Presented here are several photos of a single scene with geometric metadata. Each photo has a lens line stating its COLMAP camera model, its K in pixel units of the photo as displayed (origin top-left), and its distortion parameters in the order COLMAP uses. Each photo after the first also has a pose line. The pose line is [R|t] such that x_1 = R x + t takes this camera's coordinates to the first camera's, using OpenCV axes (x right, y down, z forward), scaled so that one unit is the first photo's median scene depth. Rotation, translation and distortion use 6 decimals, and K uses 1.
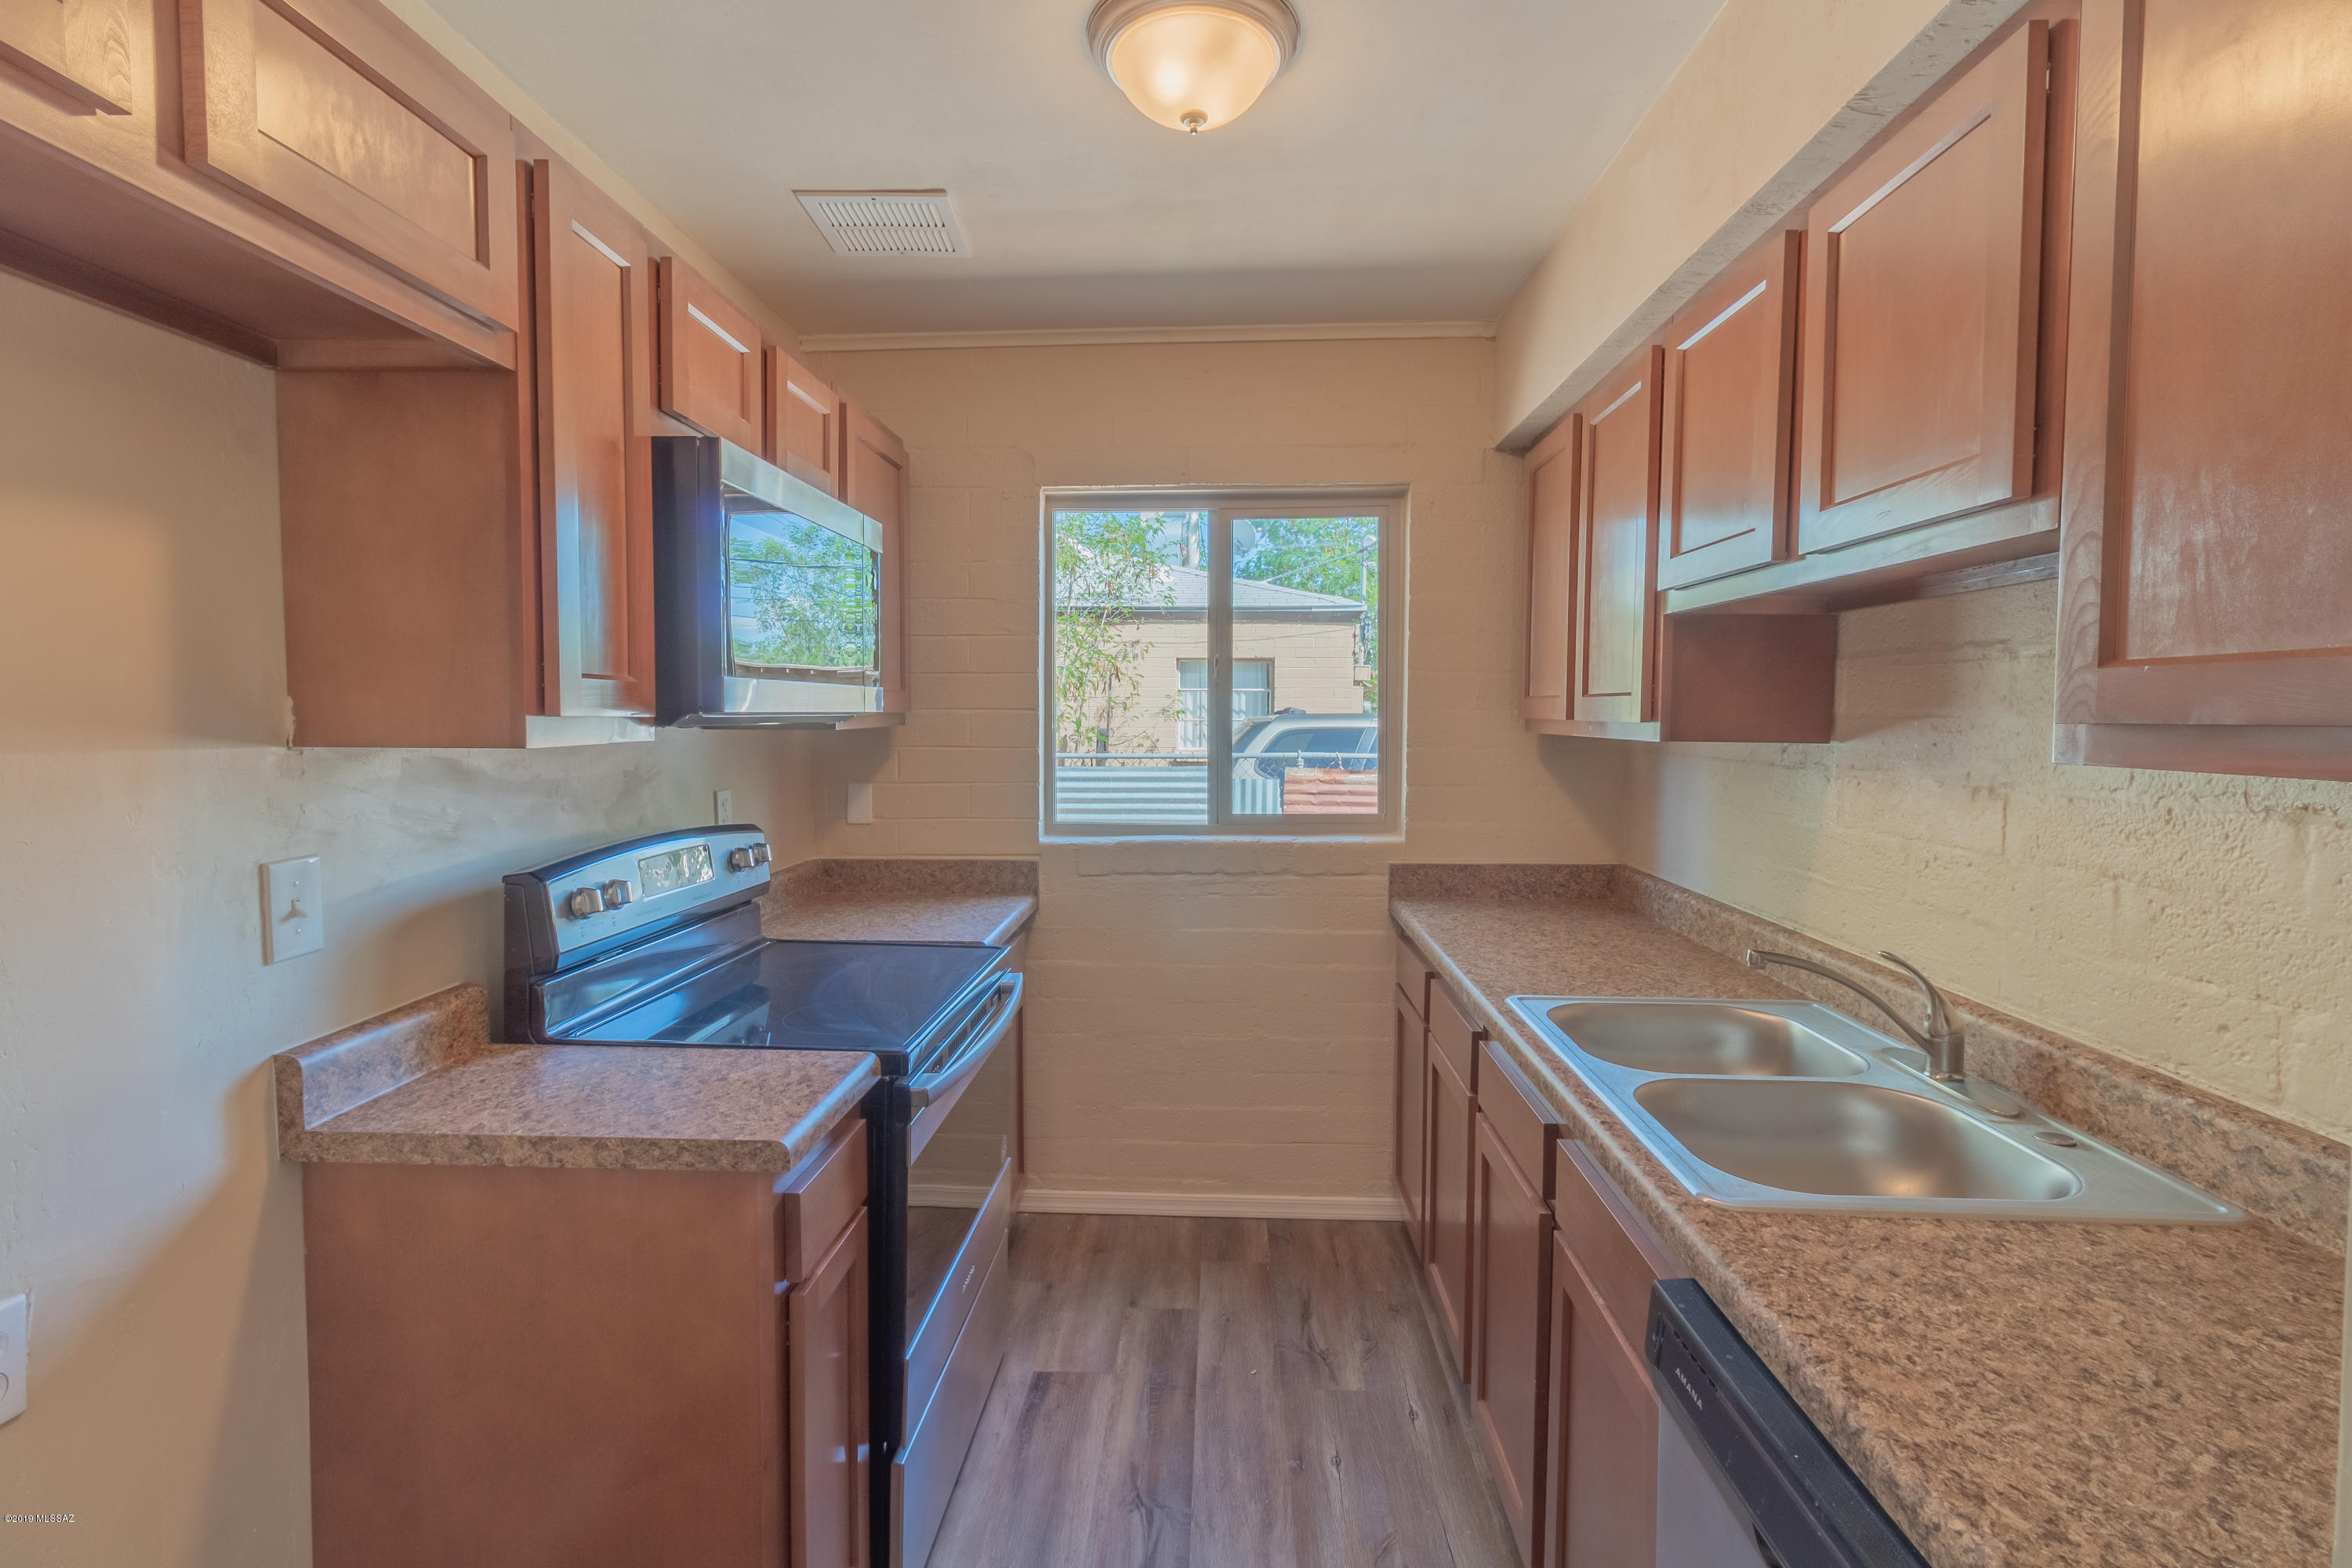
lens RADIAL K [[1098.1, 0, 1183.4], [0, 1098.1, 759.5], [0, 0, 1]] dist [0.004591, -0.000116]
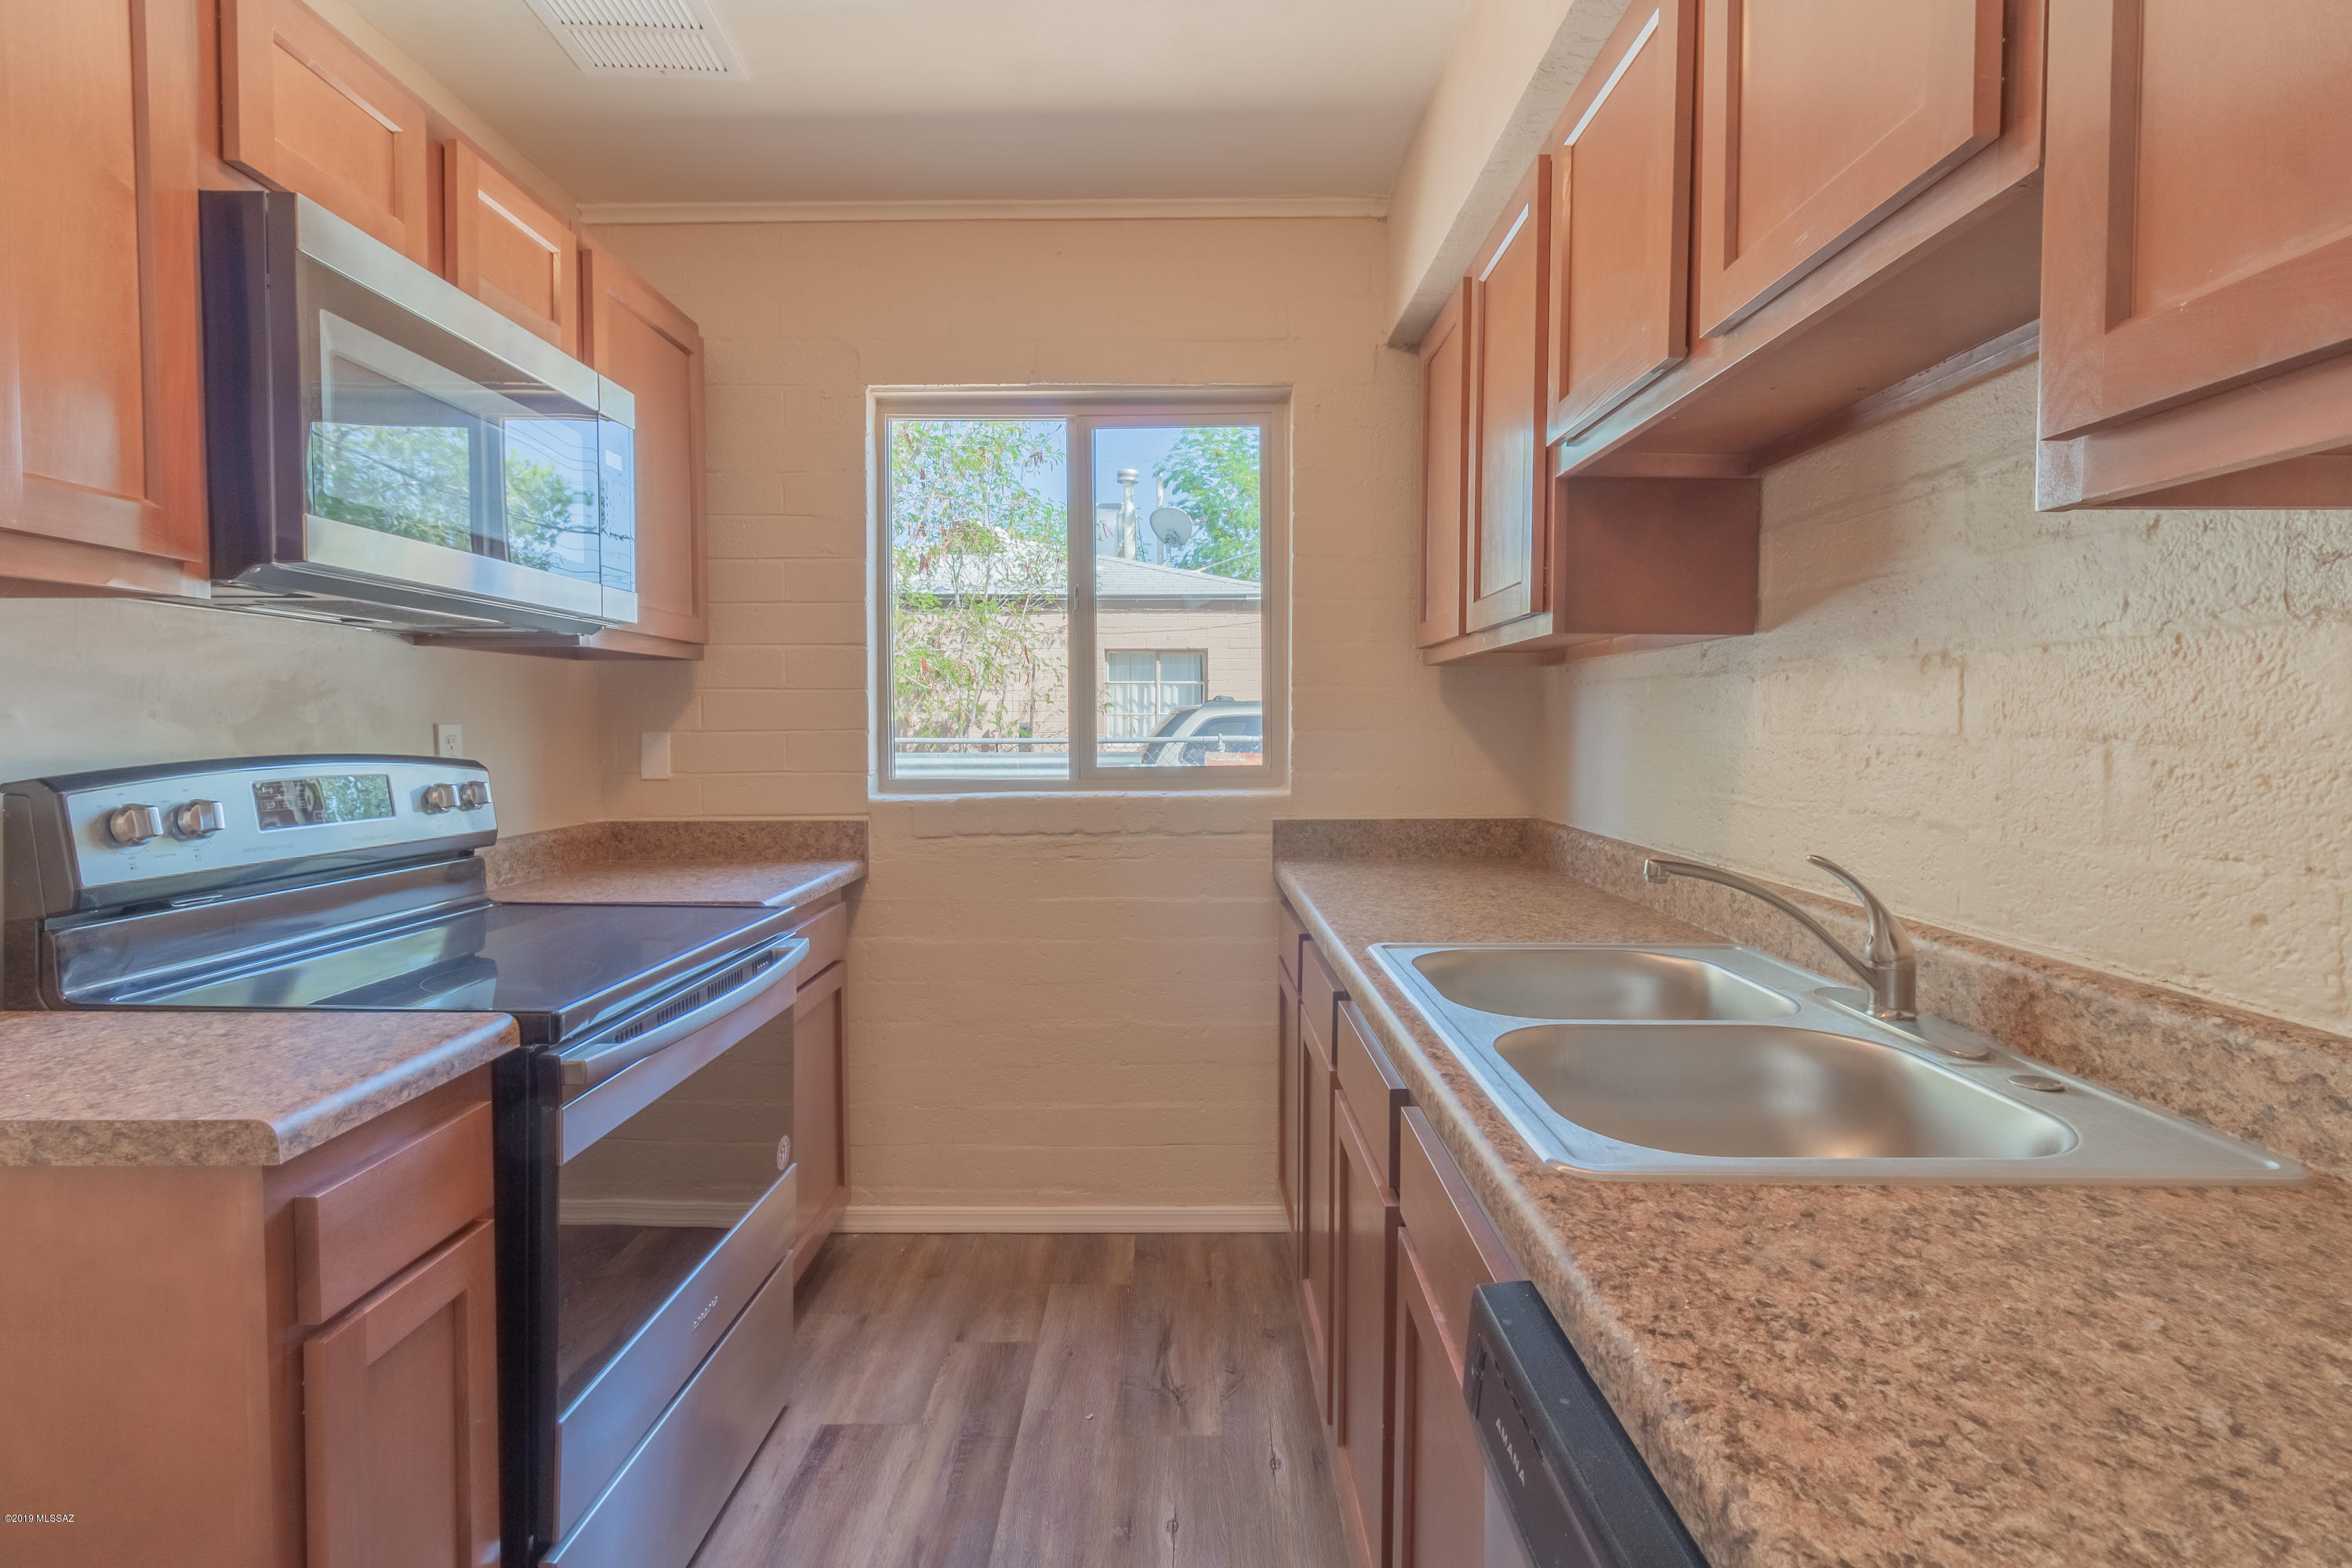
lens RADIAL K [[1116.5, 0, 1189.8], [0, 1116.5, 760.5], [0, 0, 1]] dist [0.004398, 0.000142]
pose [[0.999004, -0.005311, 0.044308, 0.145316], [0.005899, 0.999896, -0.013152, 0.103626], [-0.044234, 0.013400, 0.998931, 0.206777]]
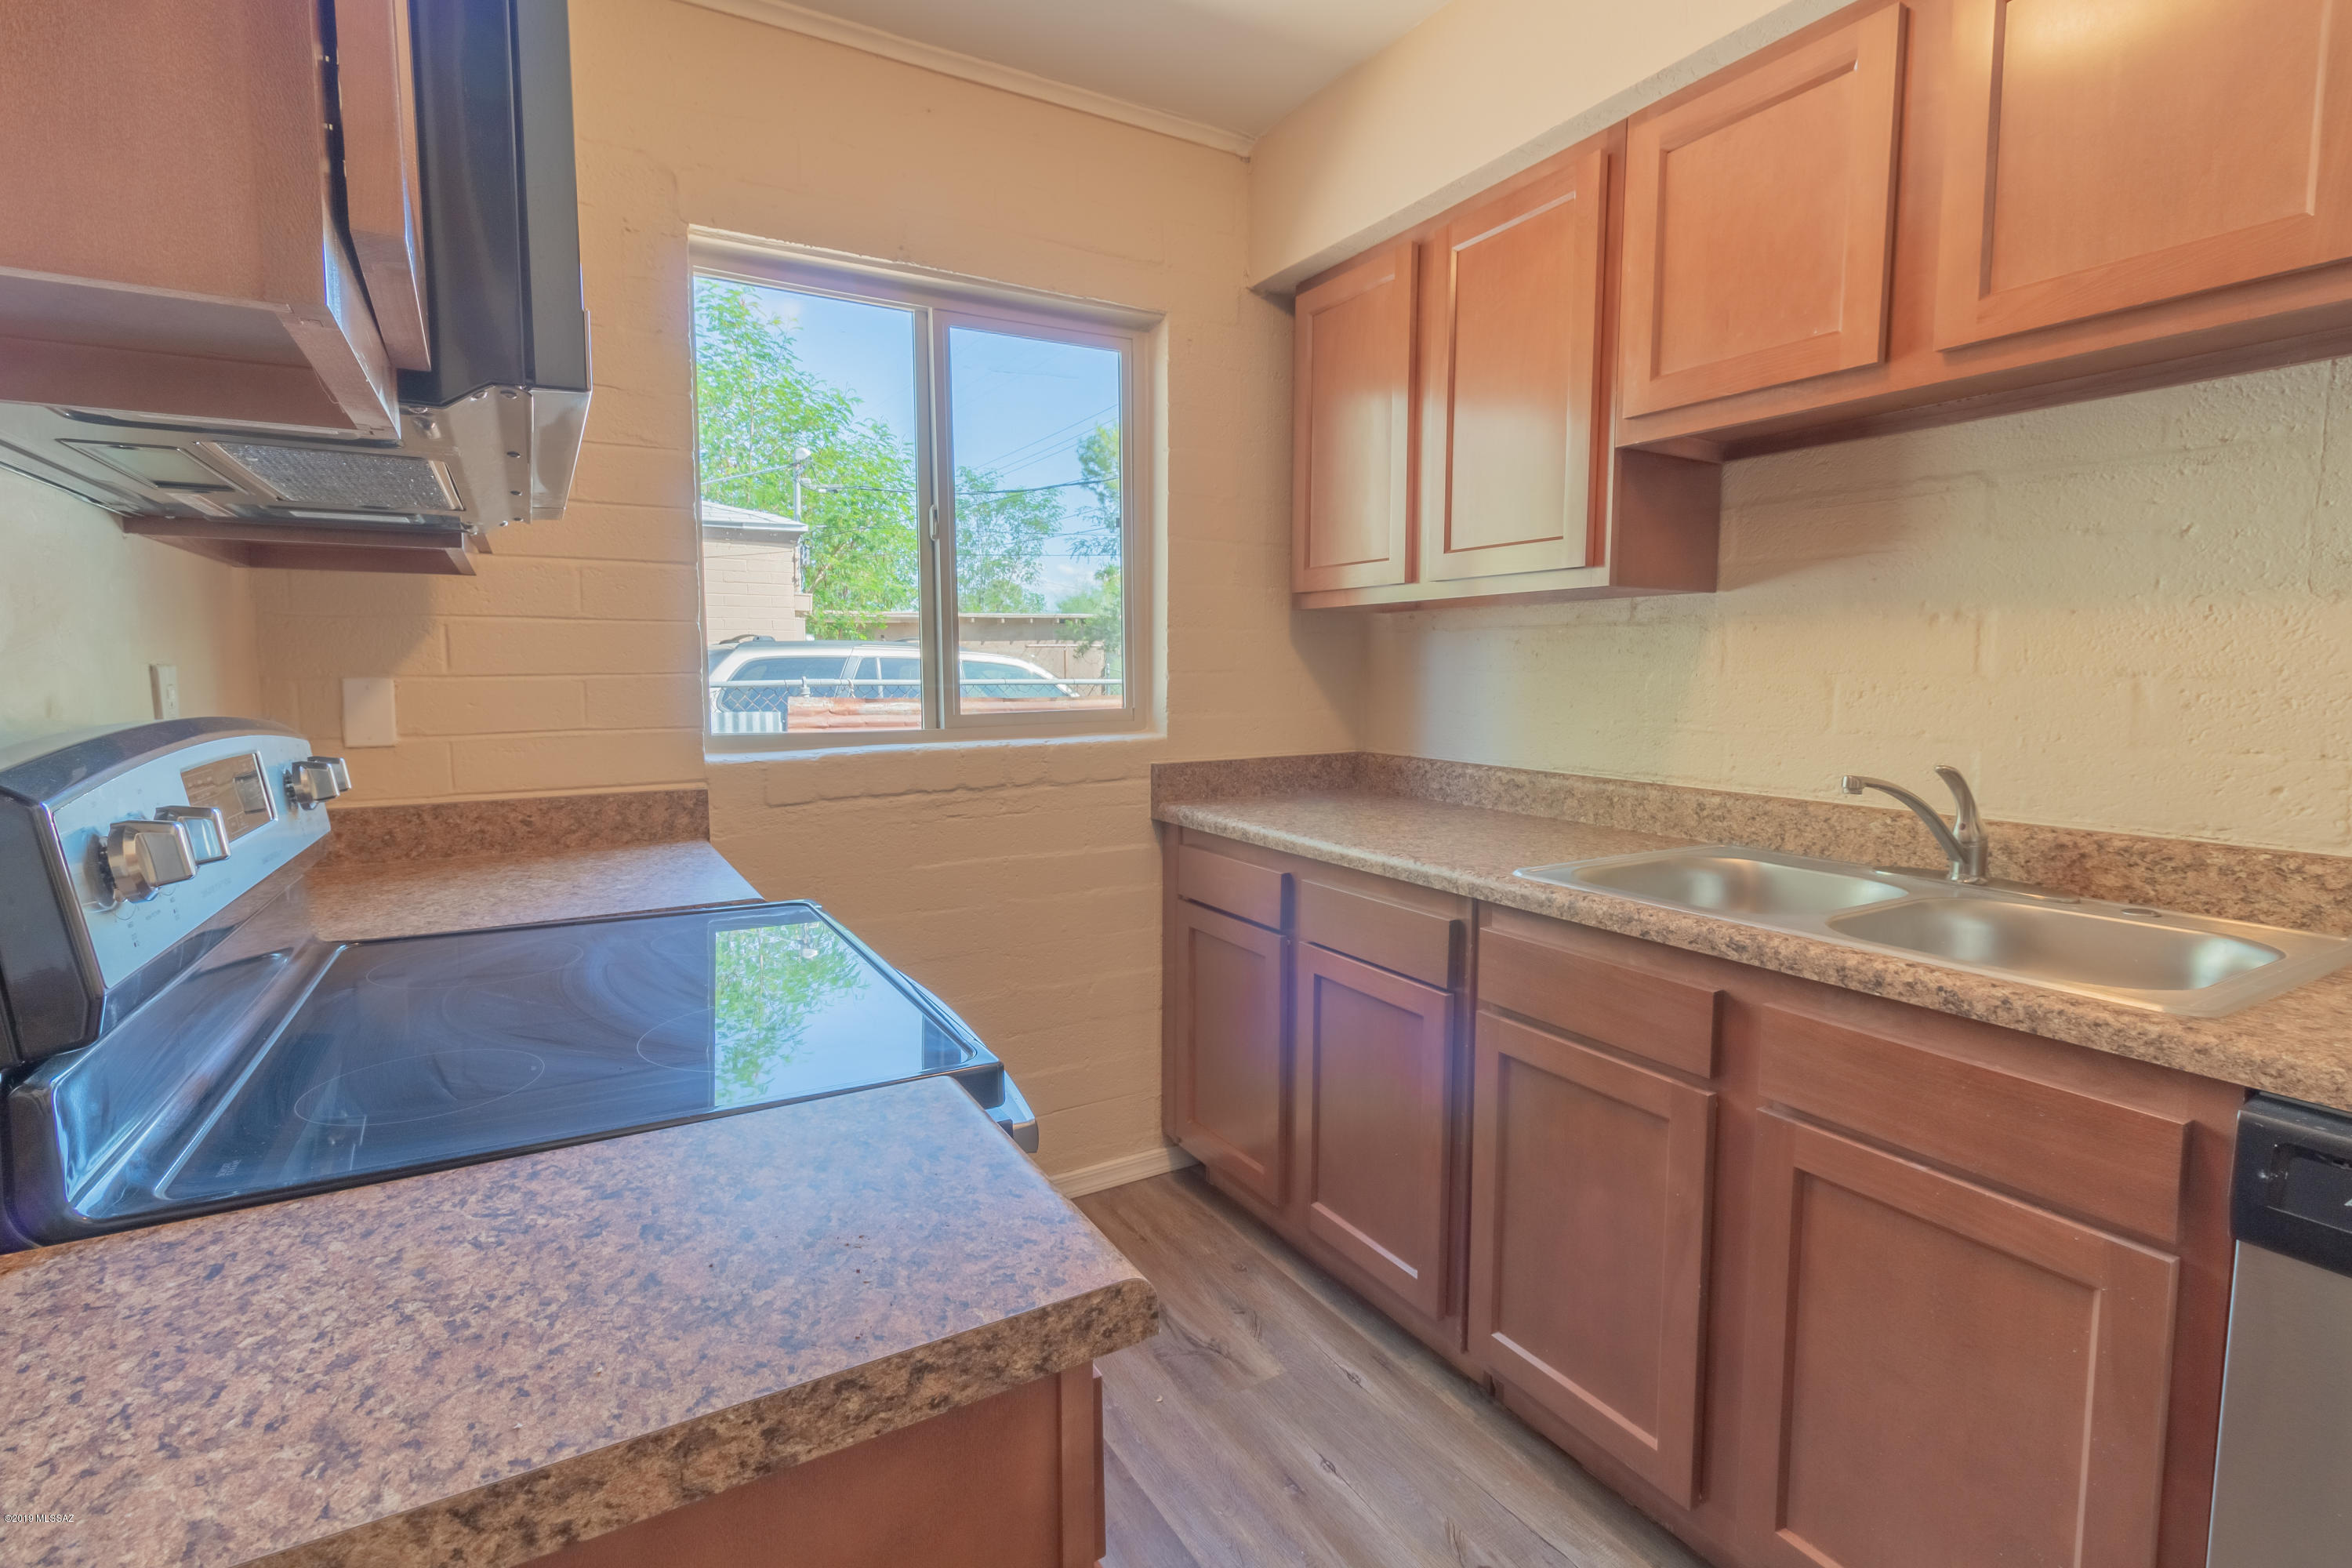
lens RADIAL K [[1098.1, 0, 1183.4], [0, 1098.1, 759.5], [0, 0, 1]] dist [0.004591, -0.000116]
pose [[0.835342, -0.050817, 0.547377, -0.457427], [0.029066, 0.998408, 0.048333, 0.089090], [-0.548962, -0.024465, 0.835489, 0.482080]]
